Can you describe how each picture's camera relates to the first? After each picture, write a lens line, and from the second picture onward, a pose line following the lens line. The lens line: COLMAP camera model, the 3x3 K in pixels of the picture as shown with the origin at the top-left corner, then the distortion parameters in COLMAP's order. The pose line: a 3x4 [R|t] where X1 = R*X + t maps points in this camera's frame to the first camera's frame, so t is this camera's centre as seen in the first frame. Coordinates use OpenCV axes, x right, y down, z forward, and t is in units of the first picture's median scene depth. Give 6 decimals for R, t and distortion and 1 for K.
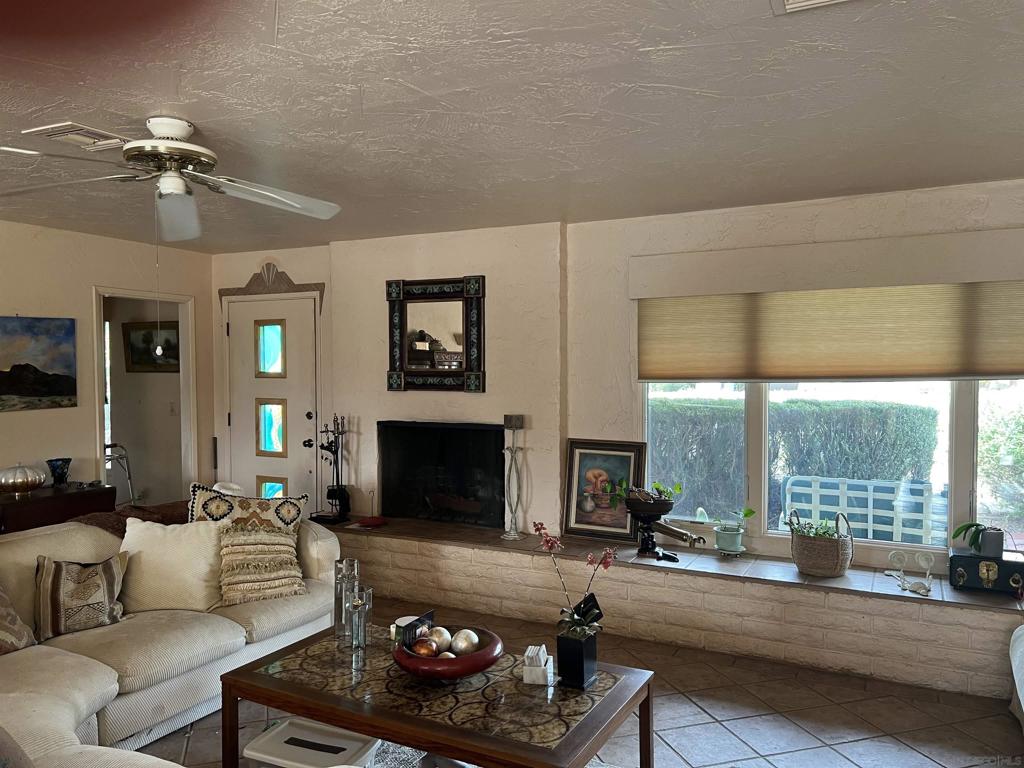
lens RADIAL K [[761.5, 0, 511.1], [0, 761.5, 393.7], [0, 0, 1]] dist [0.064177, -0.078767]
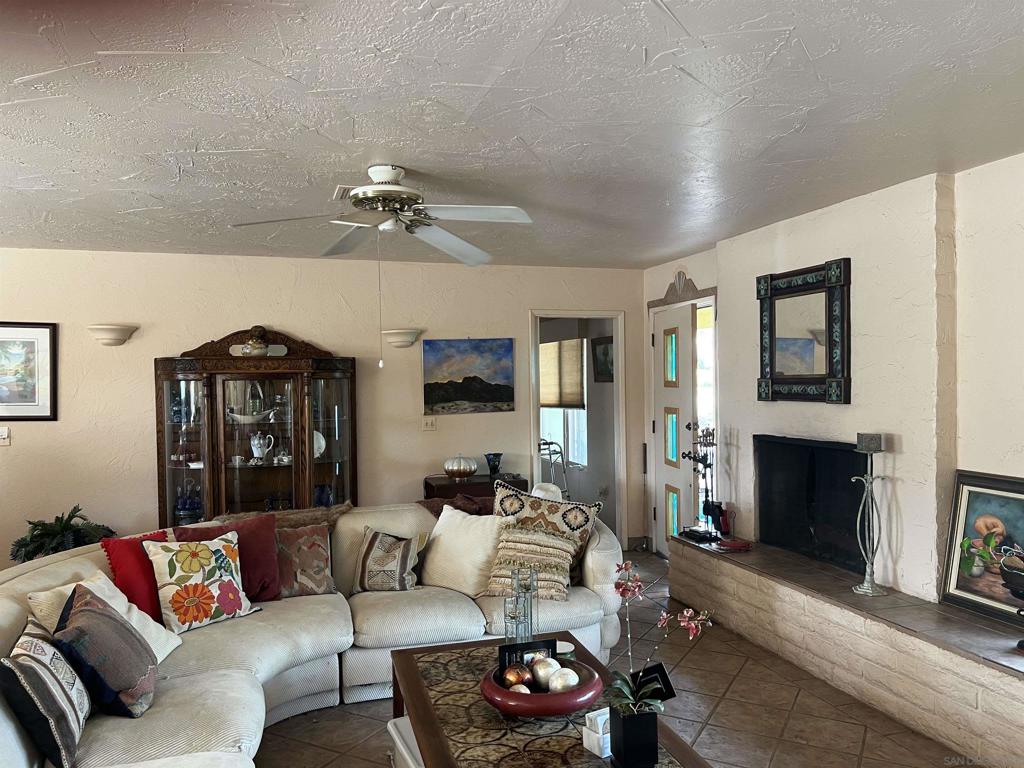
lens RADIAL K [[760.7, 0, 515.1], [0, 760.7, 395.7], [0, 0, 1]] dist [0.065512, -0.085338]
pose [[0.696506, 0.006428, -0.717522, 0.319749], [-0.013210, 0.999905, -0.003865, -0.002750], [0.717429, 0.012170, 0.696525, 0.199192]]
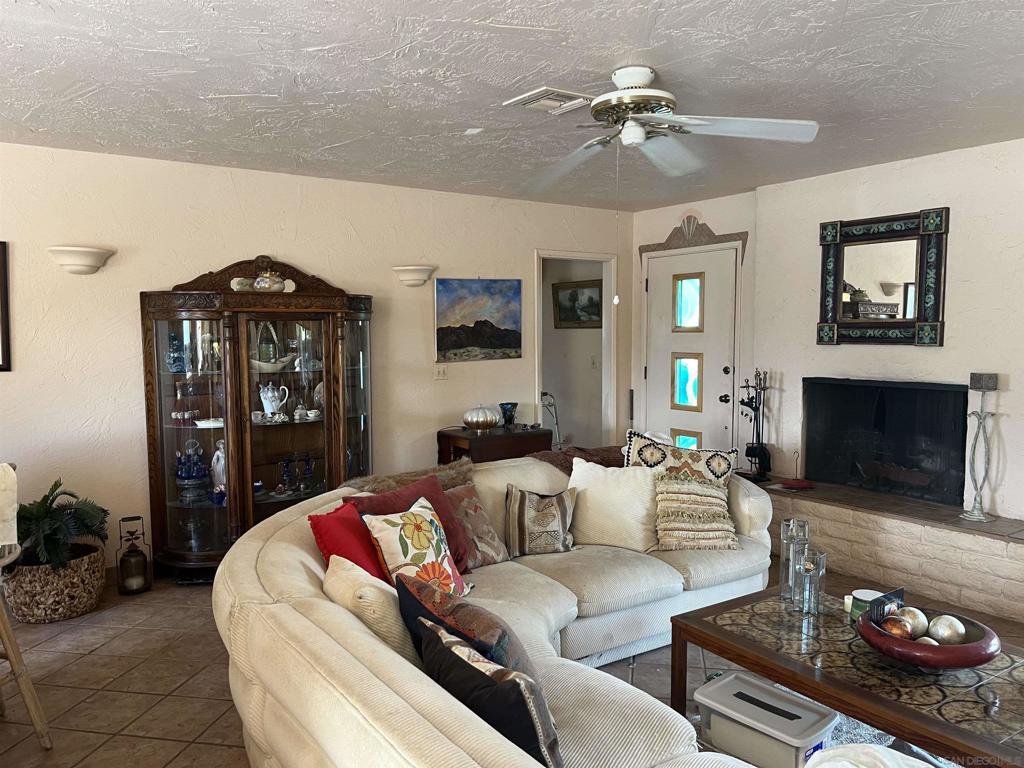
lens RADIAL K [[761.5, 0, 511.1], [0, 761.5, 393.7], [0, 0, 1]] dist [0.064177, -0.078767]
pose [[0.881145, 0.035195, -0.471534, -0.054957], [-0.010946, 0.998477, 0.054072, 0.010480], [0.472719, -0.042484, 0.880188, 0.009834]]
